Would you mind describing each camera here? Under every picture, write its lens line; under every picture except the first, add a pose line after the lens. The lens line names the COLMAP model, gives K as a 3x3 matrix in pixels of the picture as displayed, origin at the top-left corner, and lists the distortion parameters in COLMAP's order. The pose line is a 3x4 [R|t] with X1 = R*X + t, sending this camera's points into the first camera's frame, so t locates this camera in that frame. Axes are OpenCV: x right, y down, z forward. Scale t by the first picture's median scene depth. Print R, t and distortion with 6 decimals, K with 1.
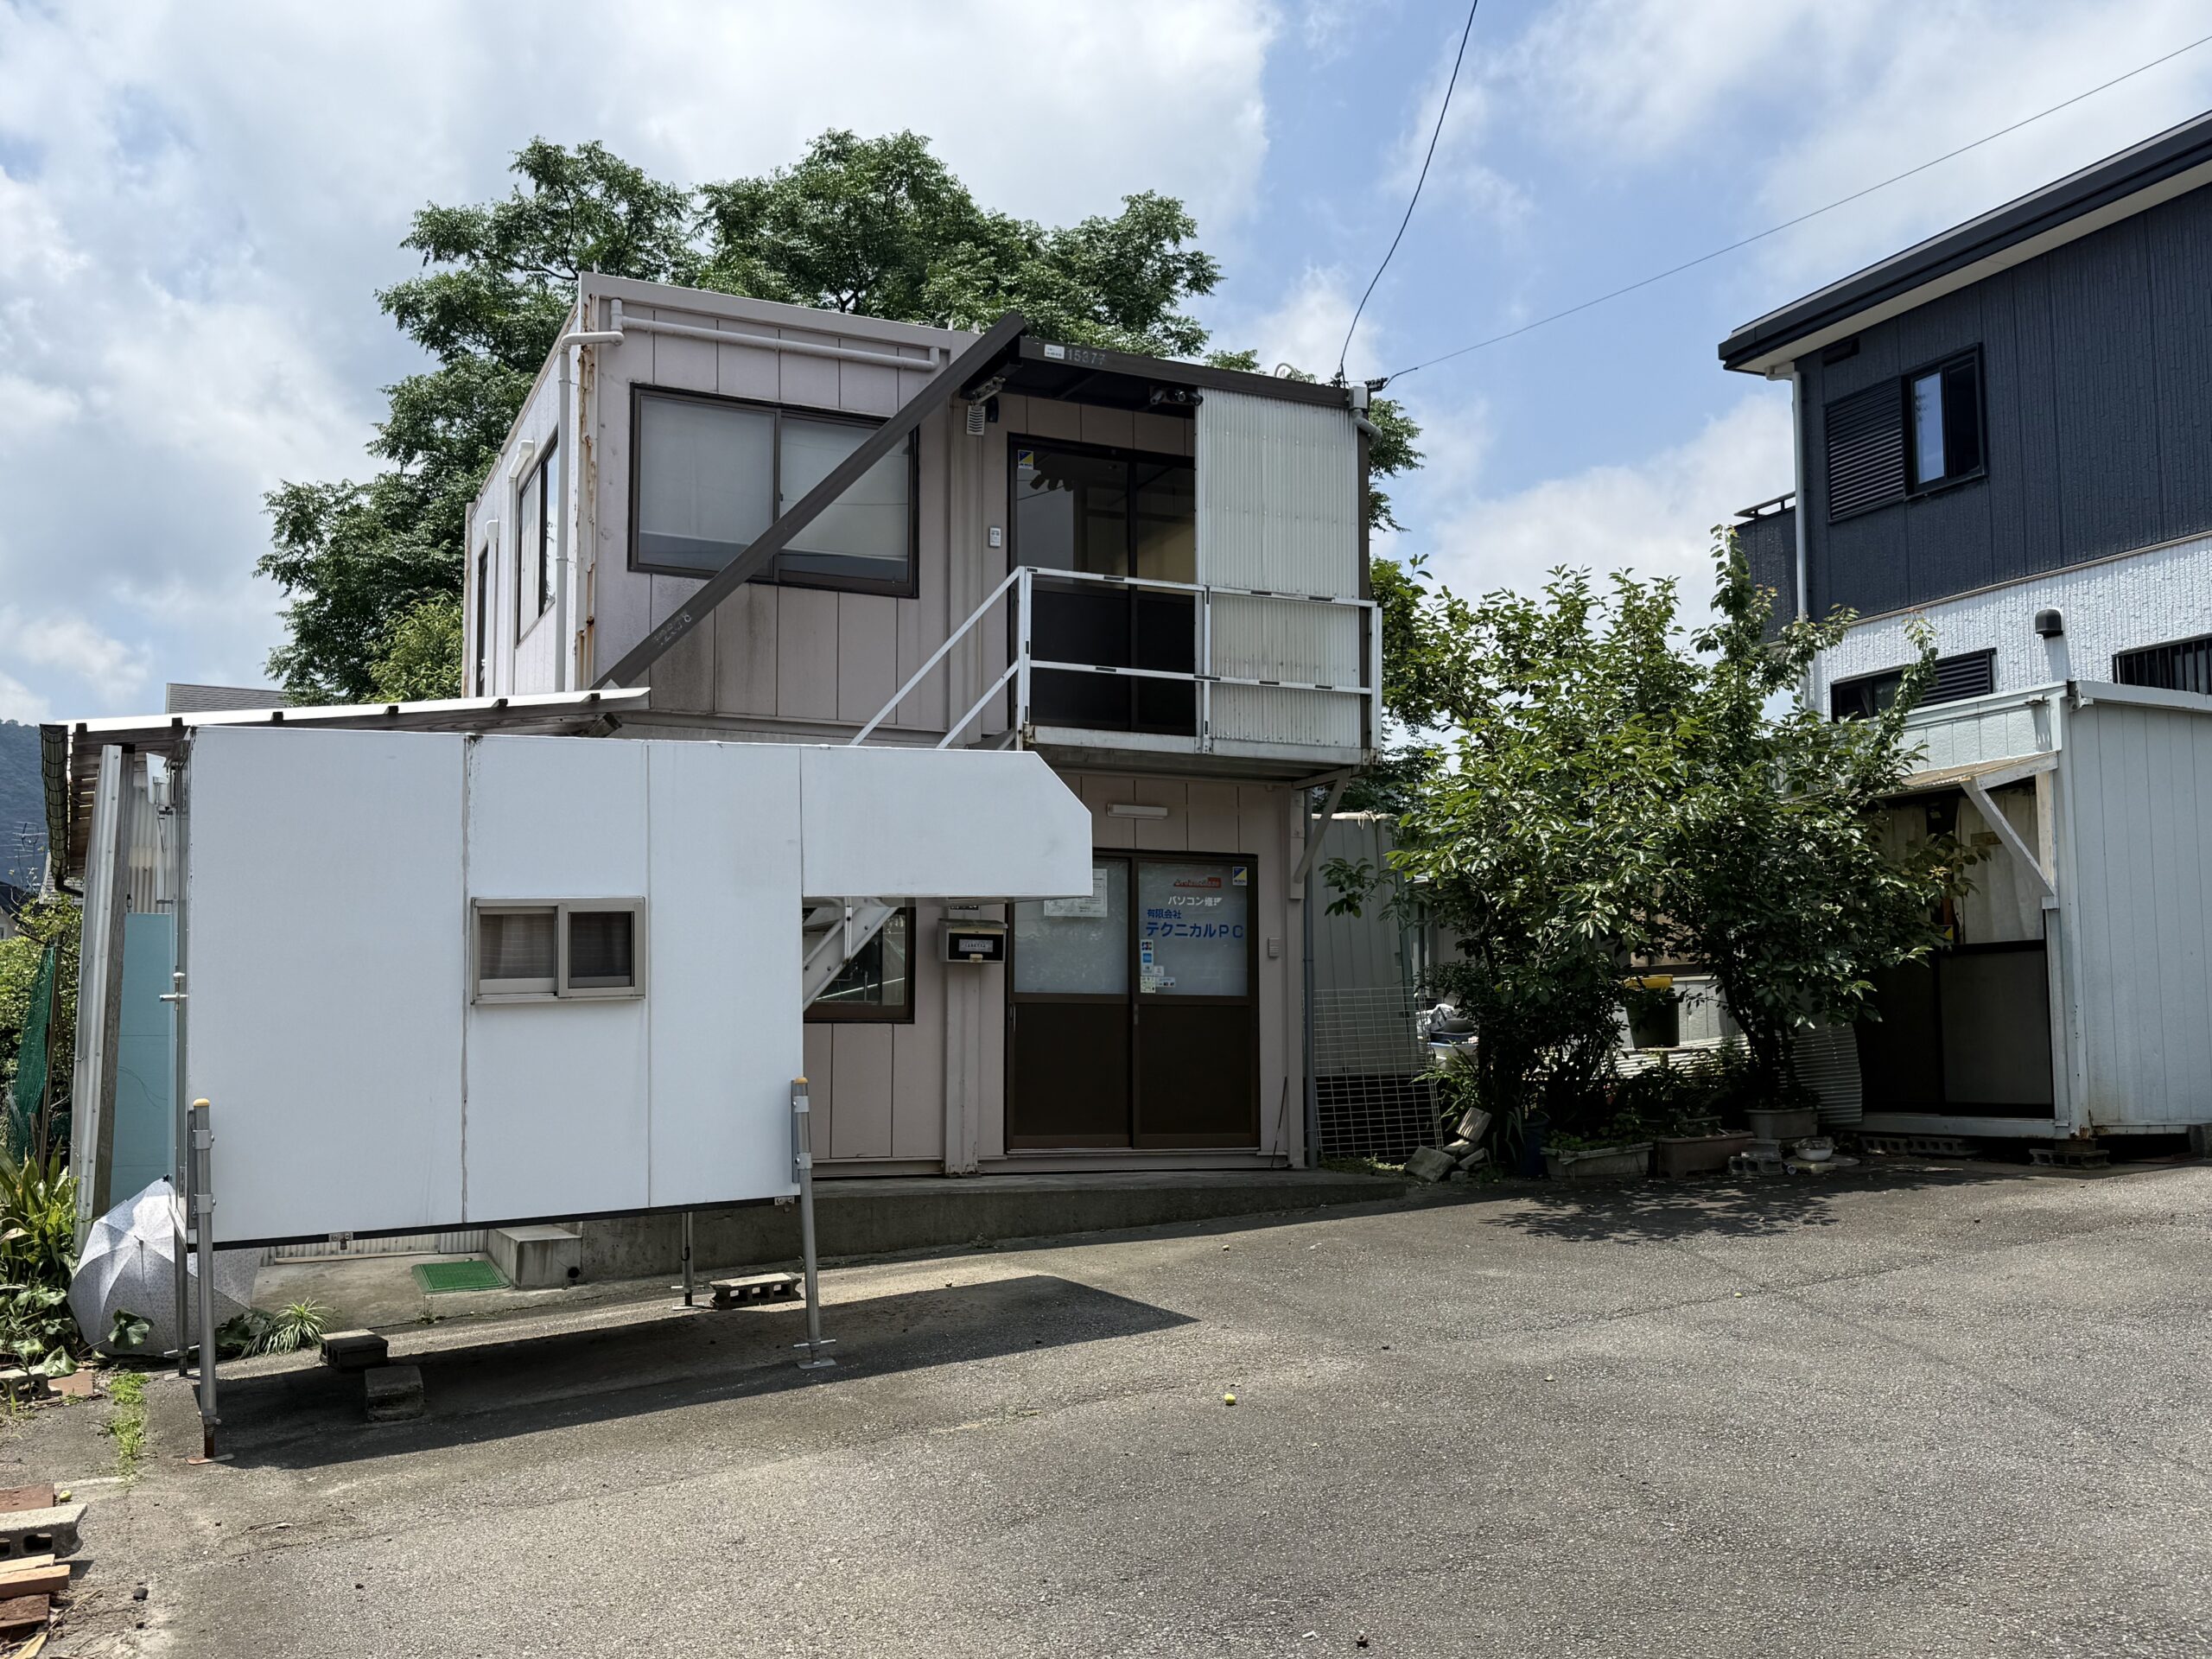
lens RADIAL K [[2066.8, 0, 1106.0], [0, 2066.8, 825.4], [0, 0, 1]] dist [0.070881, 0.000000]
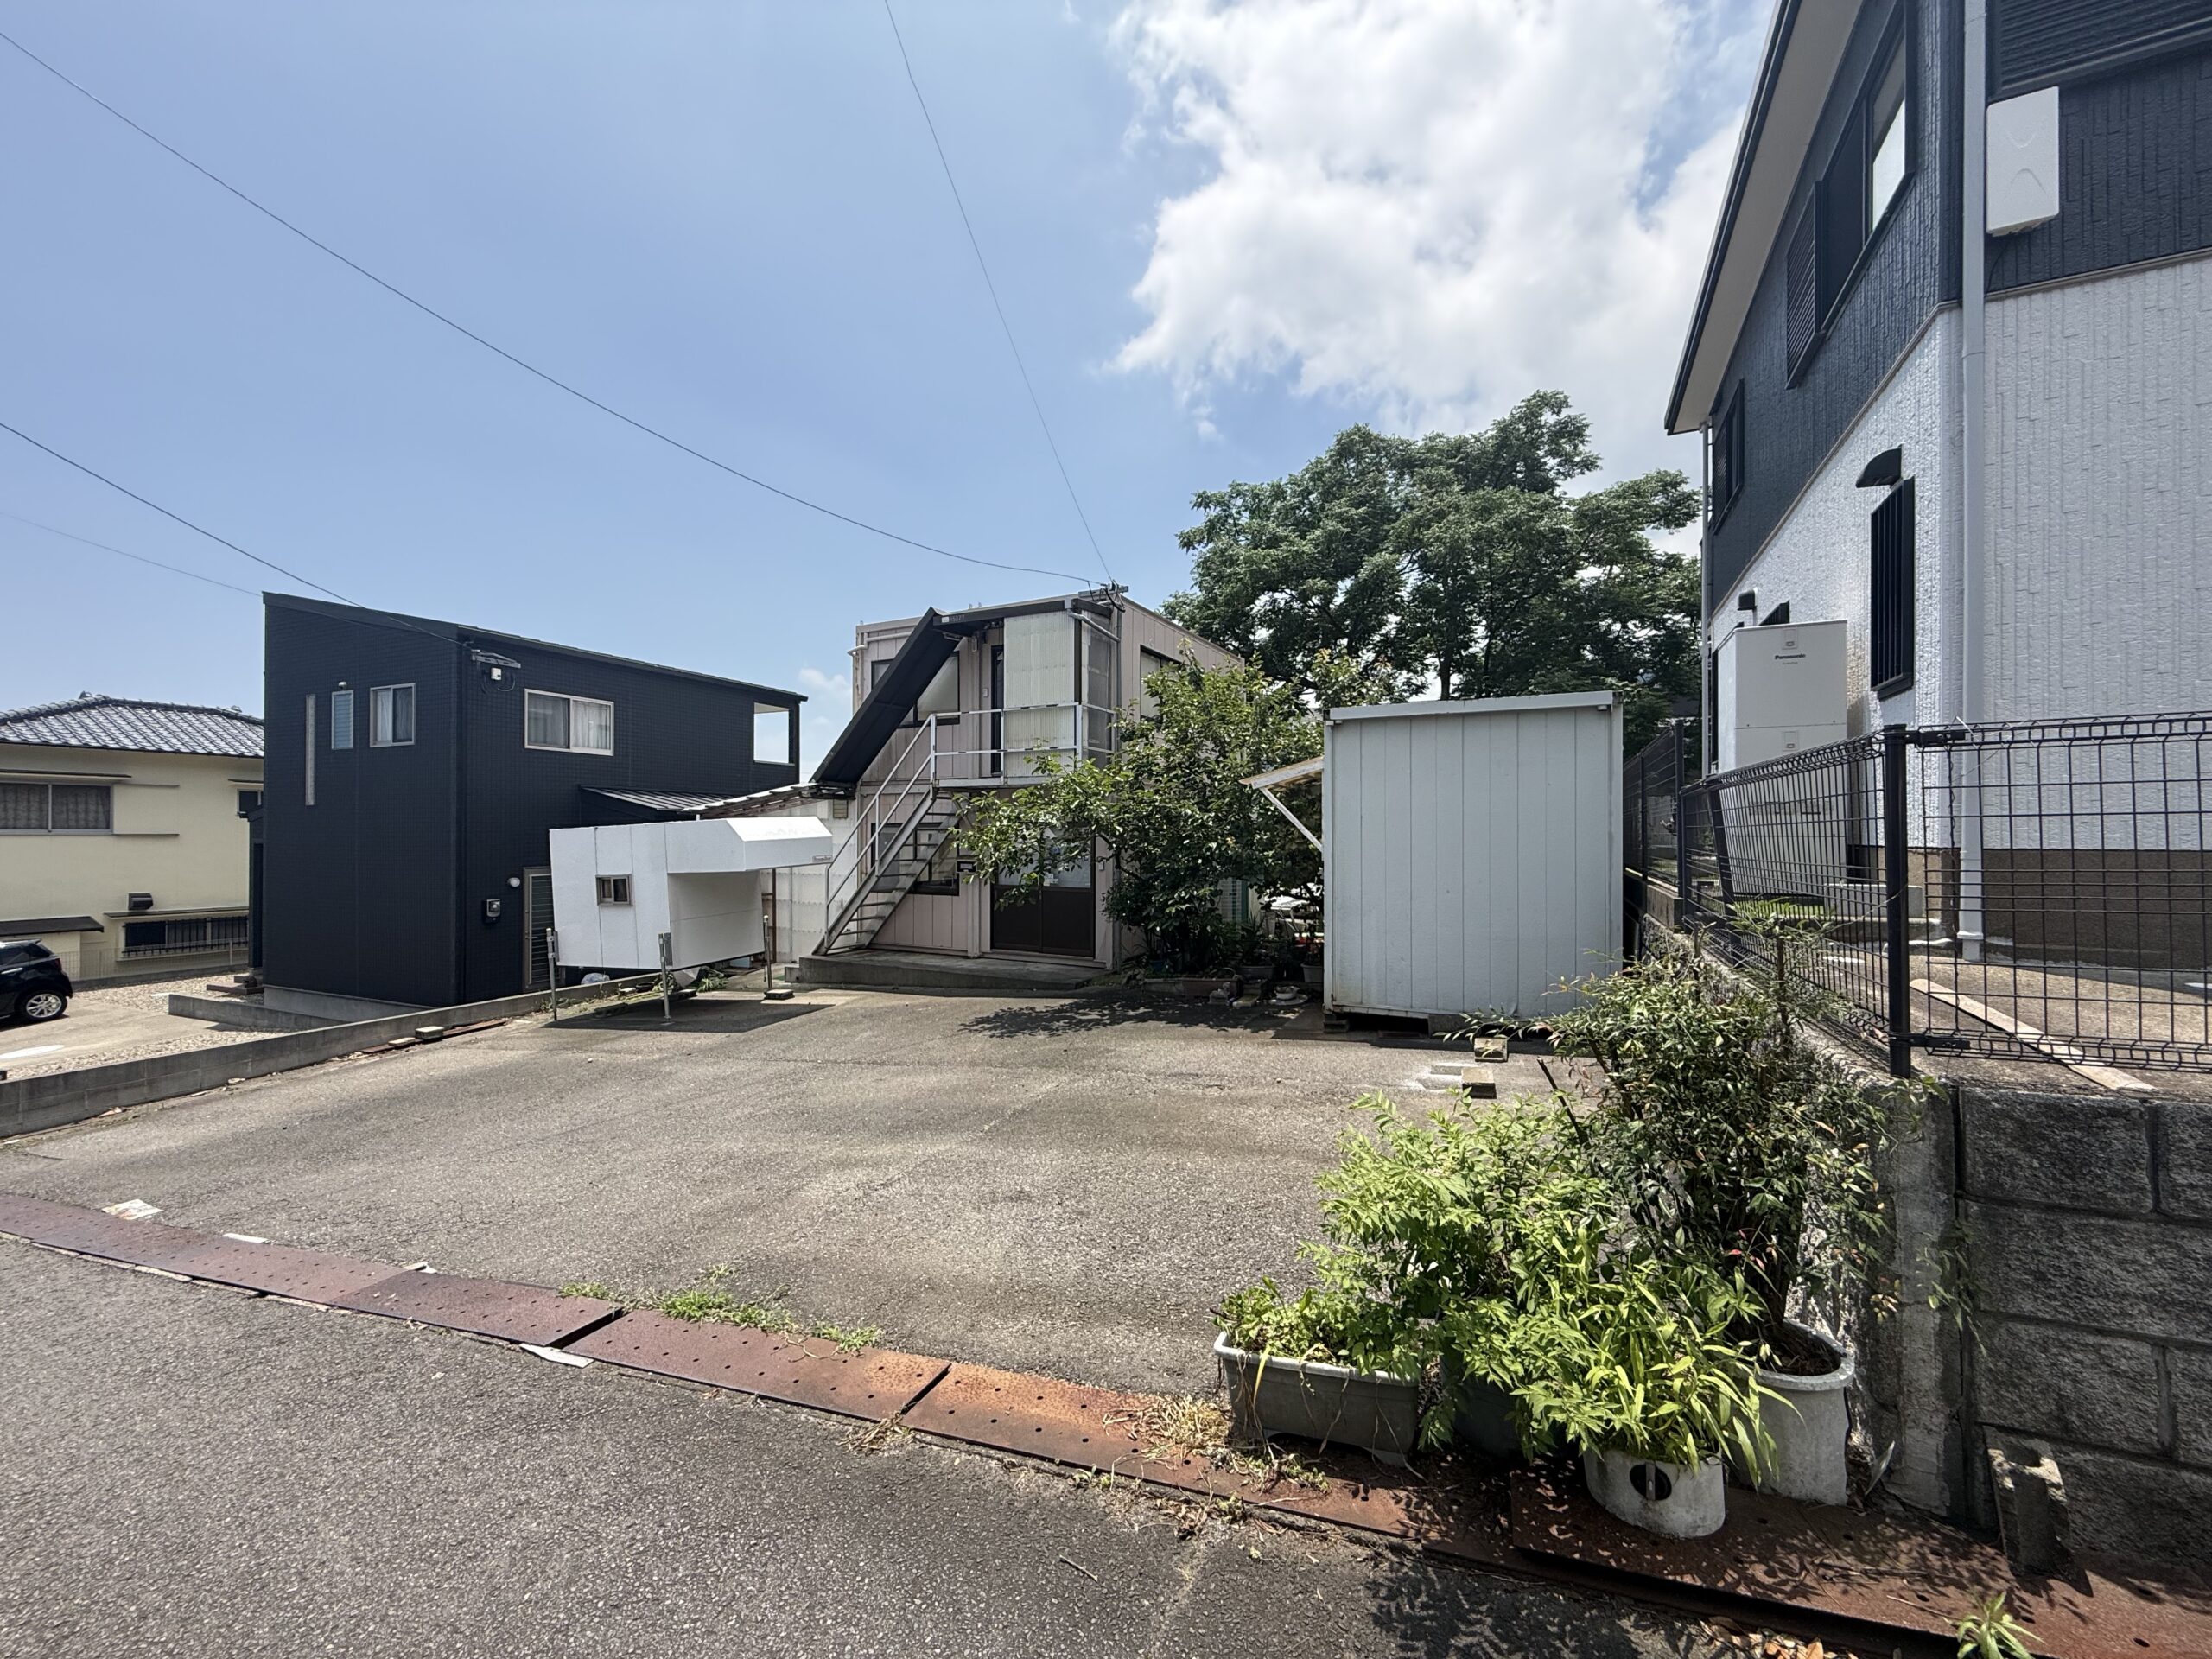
lens RADIAL K [[887.8, 0, 1158.6], [0, 887.8, 813.3], [0, 0, 1]] dist [0.000538, 0.000313]
pose [[0.624691, -0.013788, -0.780751, 0.915227], [0.087055, 0.994841, 0.052086, -0.039609], [0.776005, -0.100506, 0.622668, 0.535087]]
